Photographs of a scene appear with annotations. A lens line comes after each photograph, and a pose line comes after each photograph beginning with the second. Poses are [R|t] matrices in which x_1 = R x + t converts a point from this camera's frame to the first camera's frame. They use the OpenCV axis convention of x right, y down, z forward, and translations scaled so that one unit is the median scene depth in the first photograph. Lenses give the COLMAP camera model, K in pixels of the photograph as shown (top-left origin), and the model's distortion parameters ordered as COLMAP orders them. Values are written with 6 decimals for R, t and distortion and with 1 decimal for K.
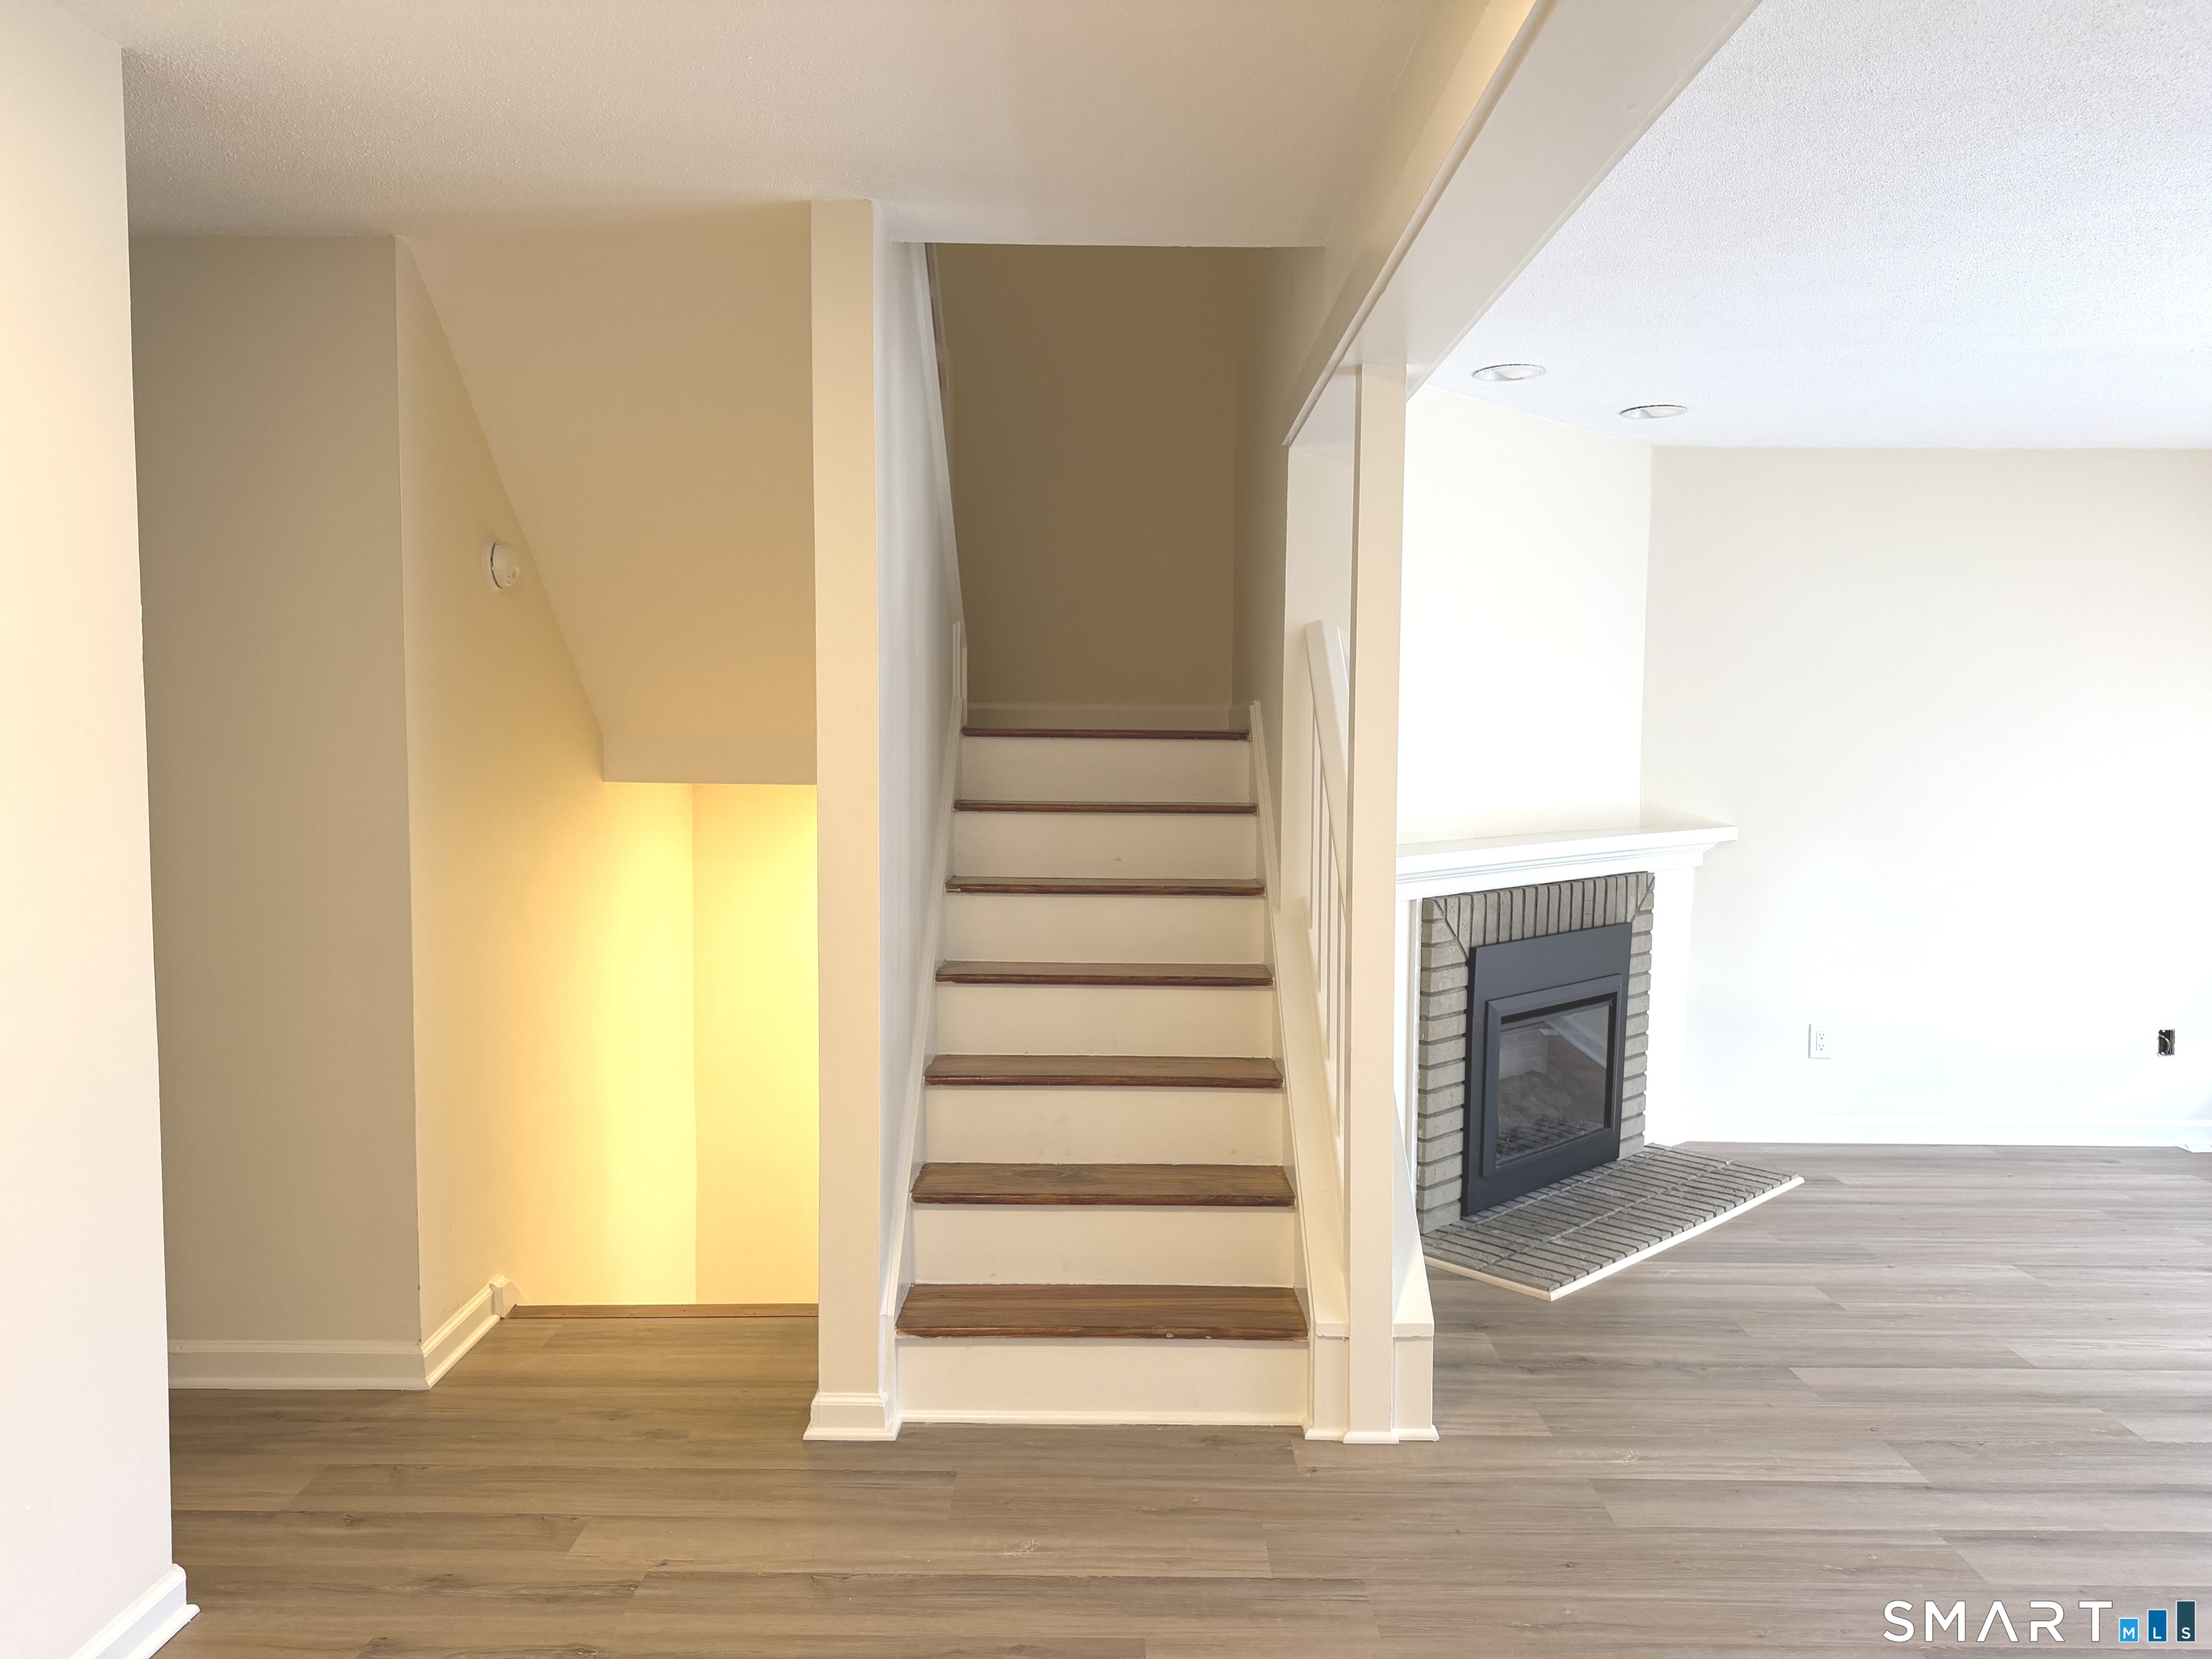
lens RADIAL K [[1569.9, 0, 1106.0], [0, 1569.9, 829.5], [0, 0, 1]] dist [0.005388, -0.007906]
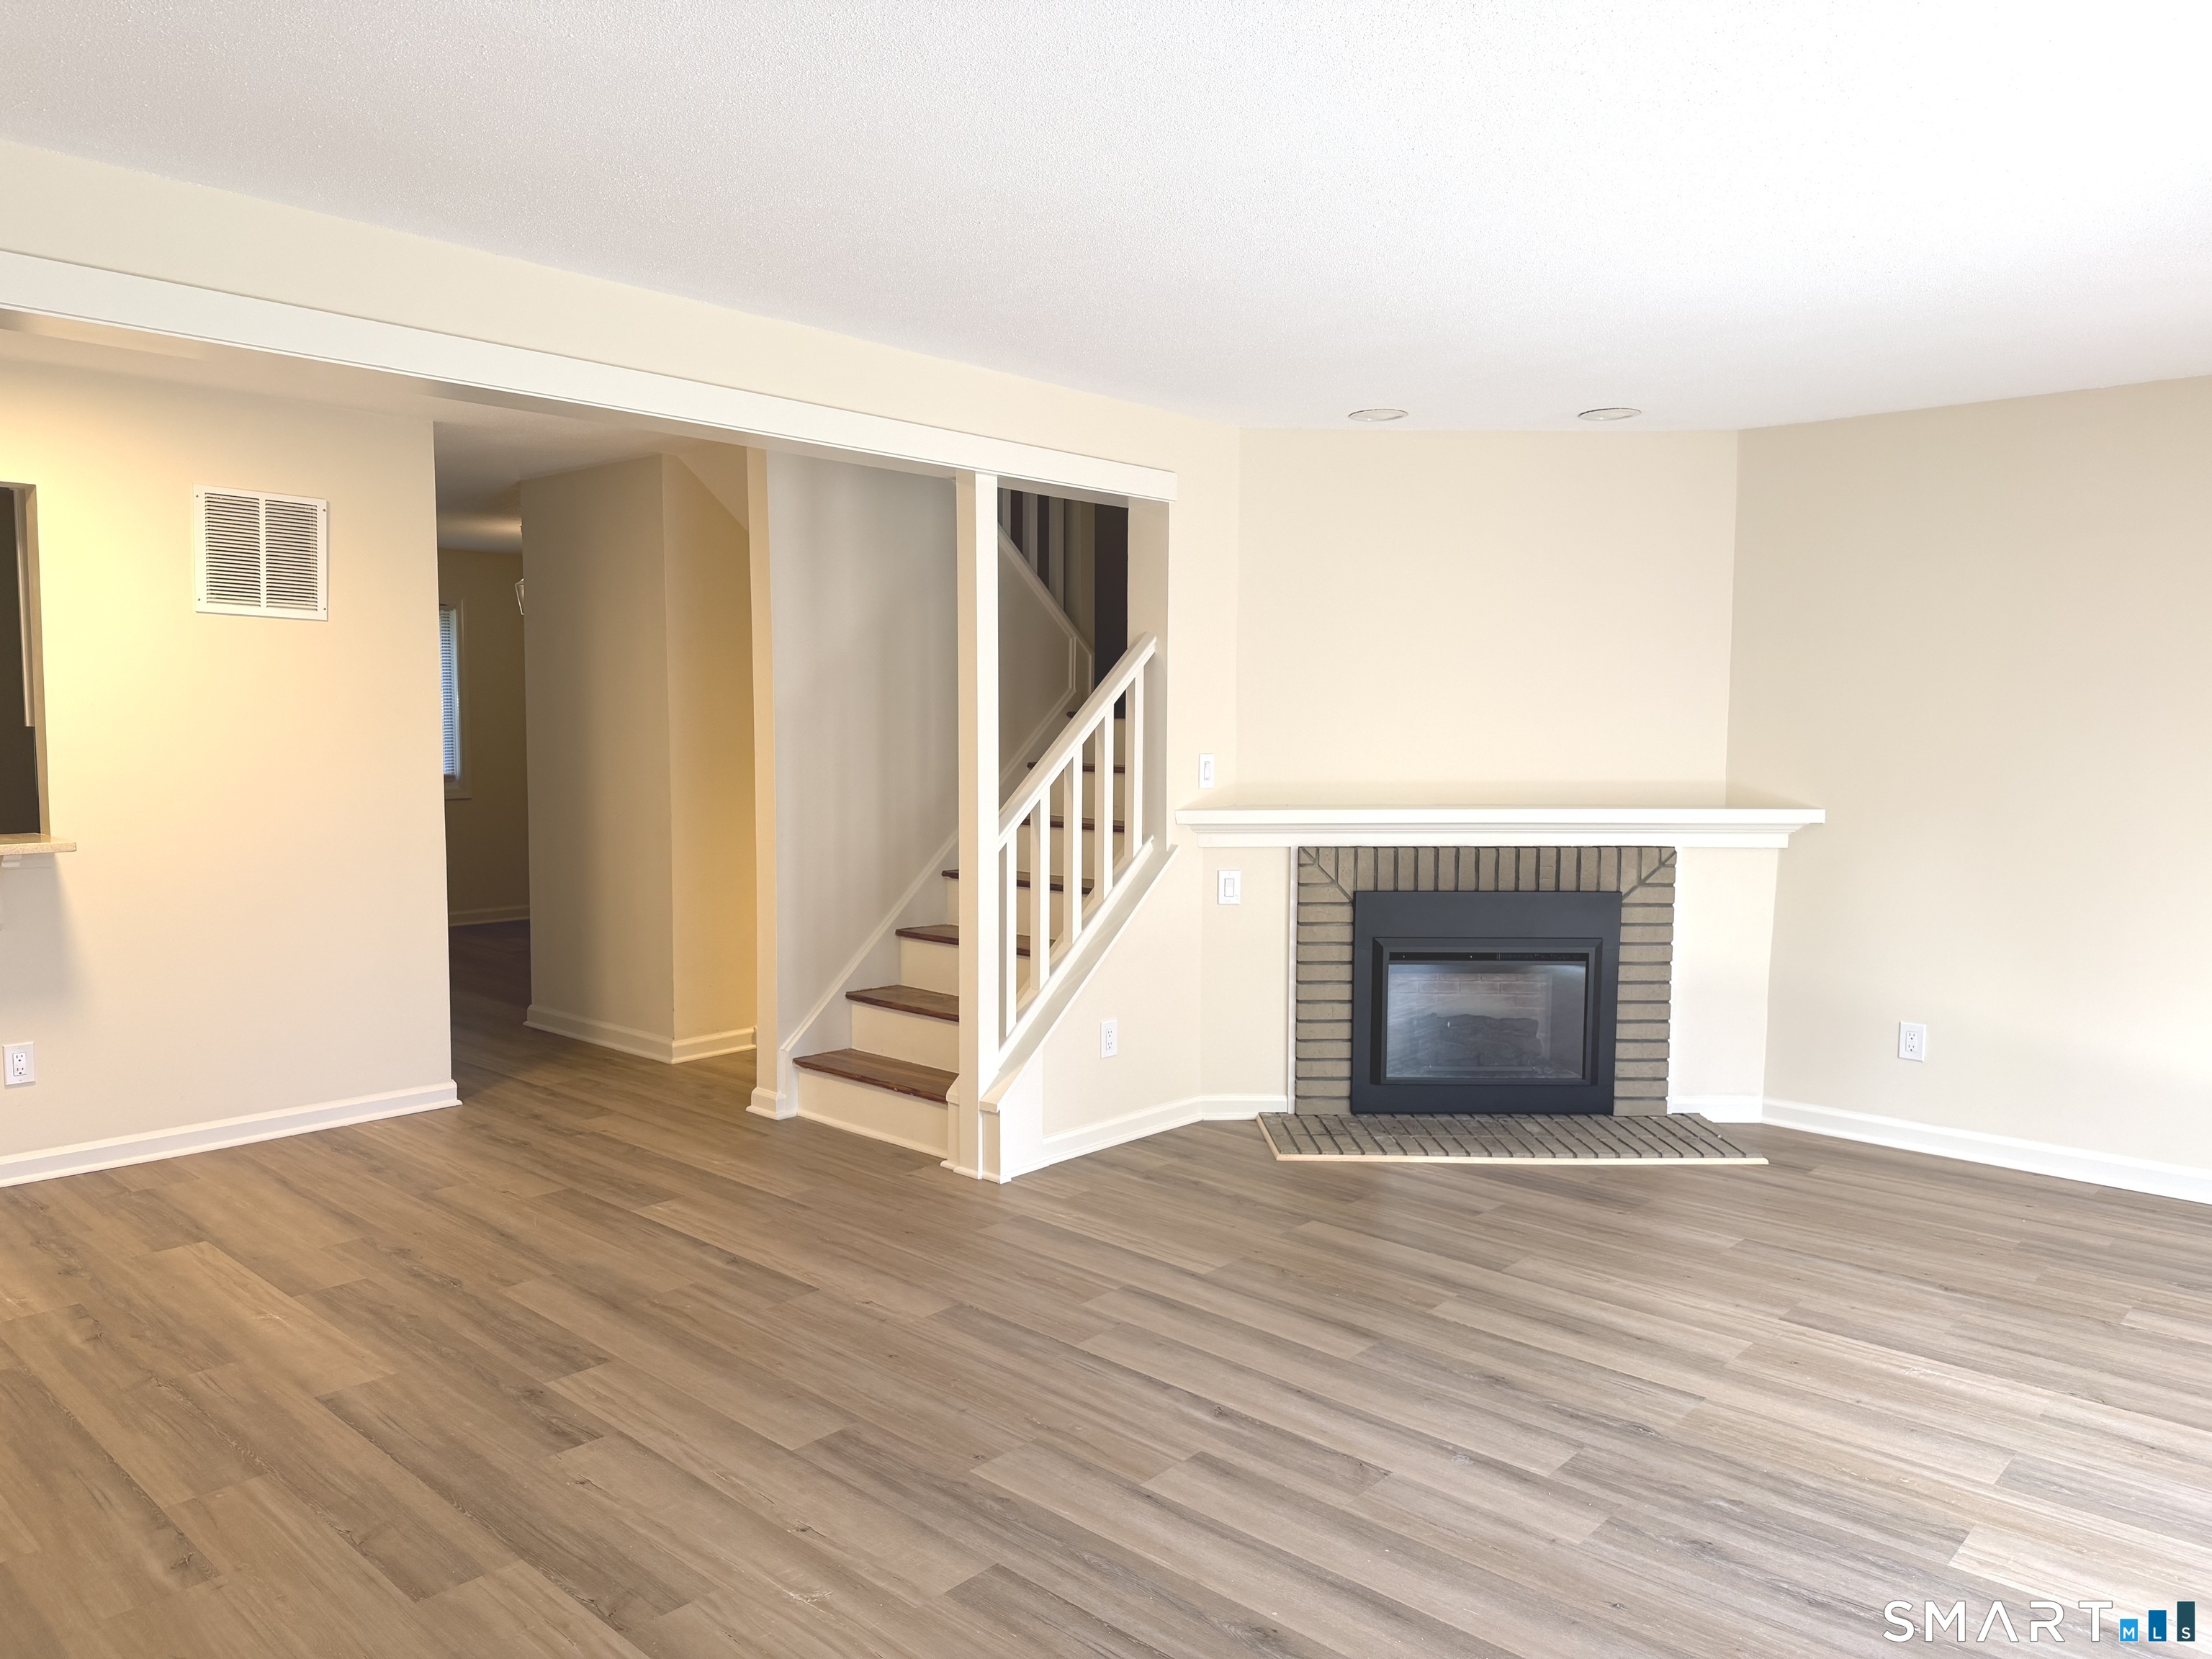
lens RADIAL K [[1540.1, 0, 1106.0], [0, 1540.1, 829.5], [0, 0, 1]] dist [0.103654, -0.127112]
pose [[0.729745, 0.040785, -0.682501, 0.935451], [-0.039084, 0.999075, 0.017914, 0.013333], [0.682601, 0.013602, 0.730665, -0.014673]]
